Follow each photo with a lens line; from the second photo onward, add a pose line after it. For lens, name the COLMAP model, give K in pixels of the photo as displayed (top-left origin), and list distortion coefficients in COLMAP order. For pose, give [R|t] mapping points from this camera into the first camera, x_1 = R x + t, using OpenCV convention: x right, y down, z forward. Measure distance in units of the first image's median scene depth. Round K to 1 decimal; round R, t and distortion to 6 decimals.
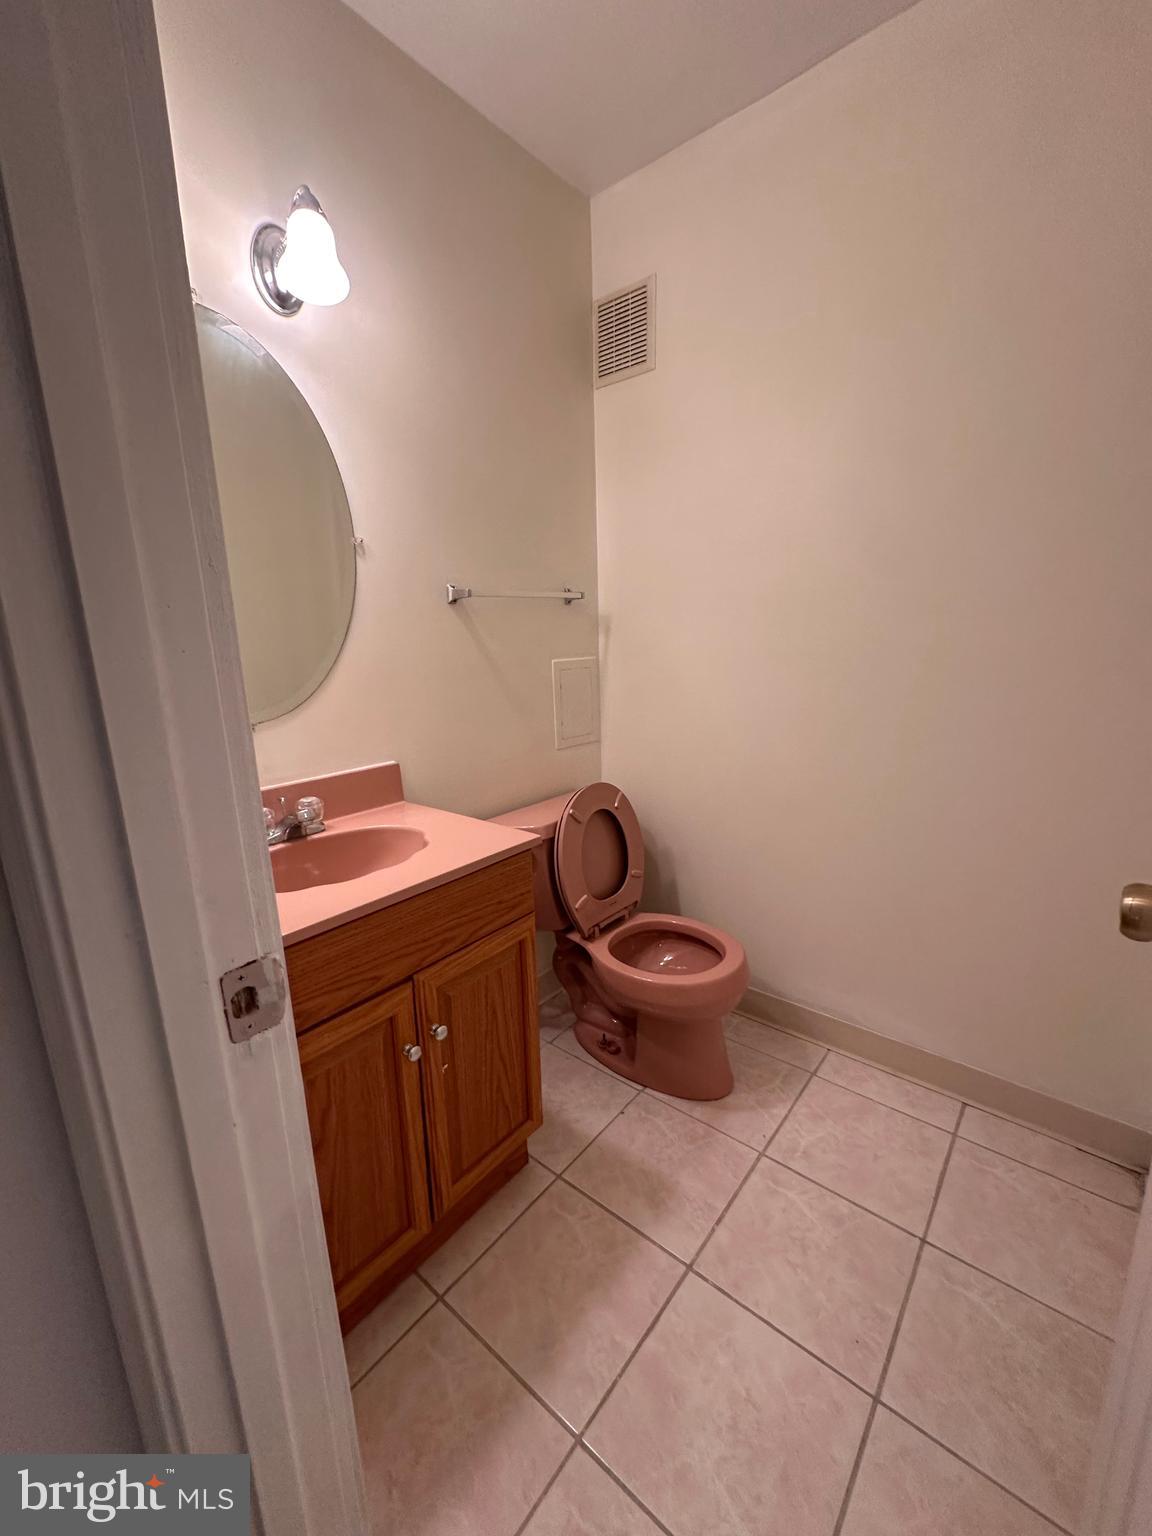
lens RADIAL K [[616.4, 0, 576.8], [0, 616.4, 767.1], [0, 0, 1]] dist [-0.004599, 0.000681]
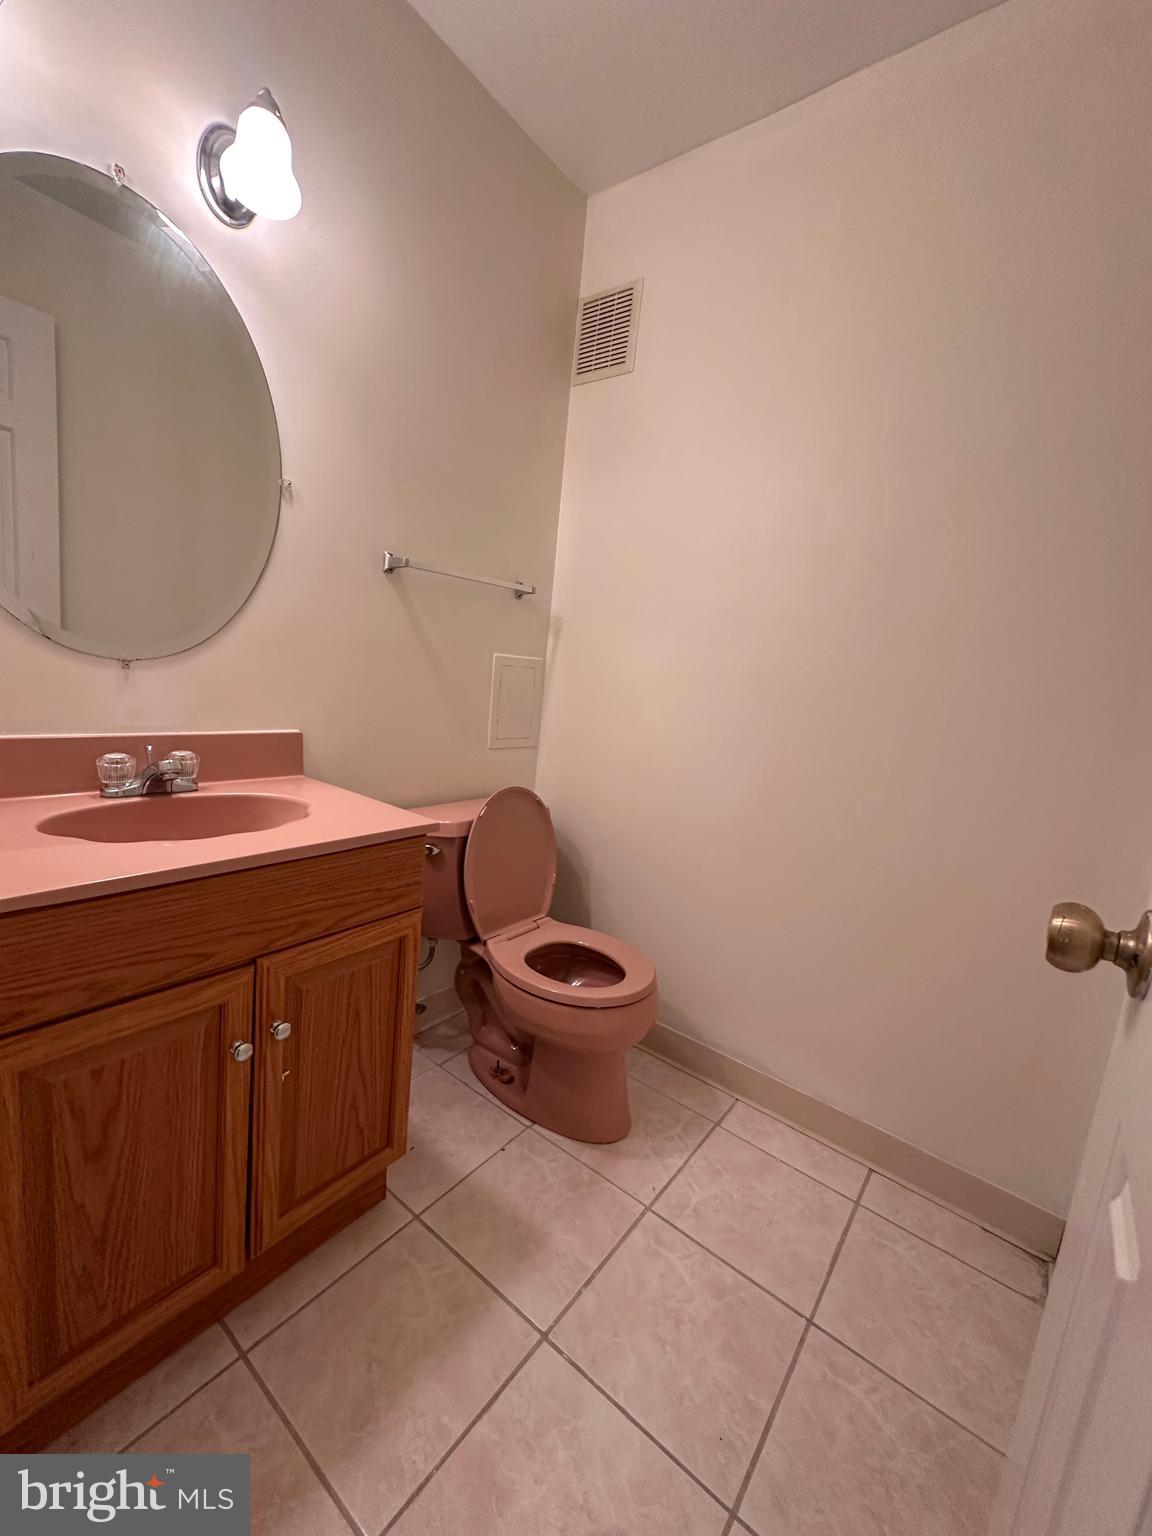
lens RADIAL K [[616.4, 0, 577.6], [0, 616.4, 766.9], [0, 0, 1]] dist [-0.004599, 0.000681]
pose [[0.991200, 0.118329, 0.059331, 0.077106], [-0.114899, 0.991668, -0.058242, 0.059551], [-0.065728, 0.050912, 0.996538, 0.087460]]
